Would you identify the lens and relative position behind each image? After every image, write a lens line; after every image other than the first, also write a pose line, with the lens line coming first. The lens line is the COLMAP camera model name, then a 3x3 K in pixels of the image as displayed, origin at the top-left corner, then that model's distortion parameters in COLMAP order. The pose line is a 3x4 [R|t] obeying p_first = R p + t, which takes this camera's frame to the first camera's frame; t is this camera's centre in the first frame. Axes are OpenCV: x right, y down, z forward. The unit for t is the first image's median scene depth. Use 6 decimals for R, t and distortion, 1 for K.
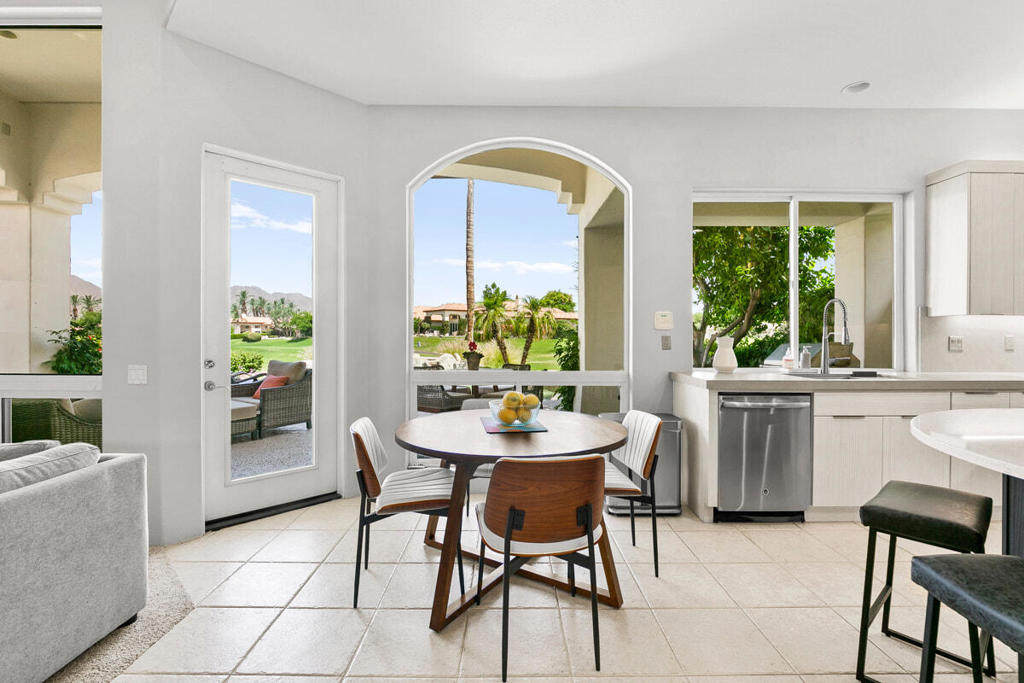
lens RADIAL K [[455.4, 0, 511.0], [0, 455.4, 336.0], [0, 0, 1]] dist [-0.004326, -0.000504]
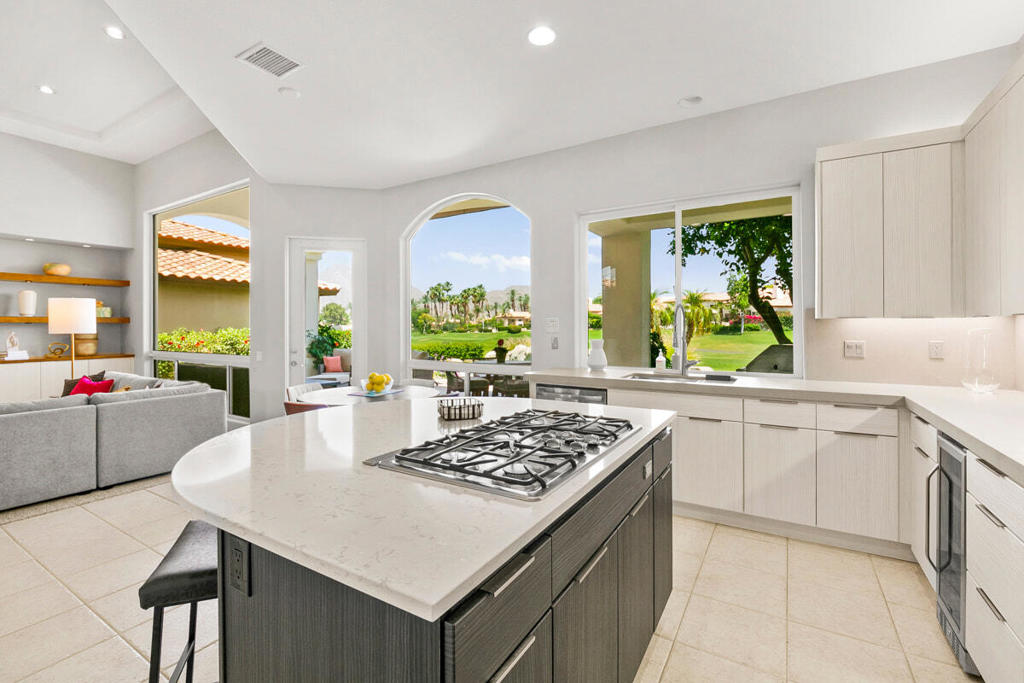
lens RADIAL K [[455.4, 0, 511.0], [0, 455.4, 336.0], [0, 0, 1]] dist [-0.004326, -0.000504]
pose [[0.850340, 0.006143, -0.526198, 0.892471], [0.003955, 0.999829, 0.018063, -0.028984], [0.526219, -0.017441, 0.850170, -0.108143]]
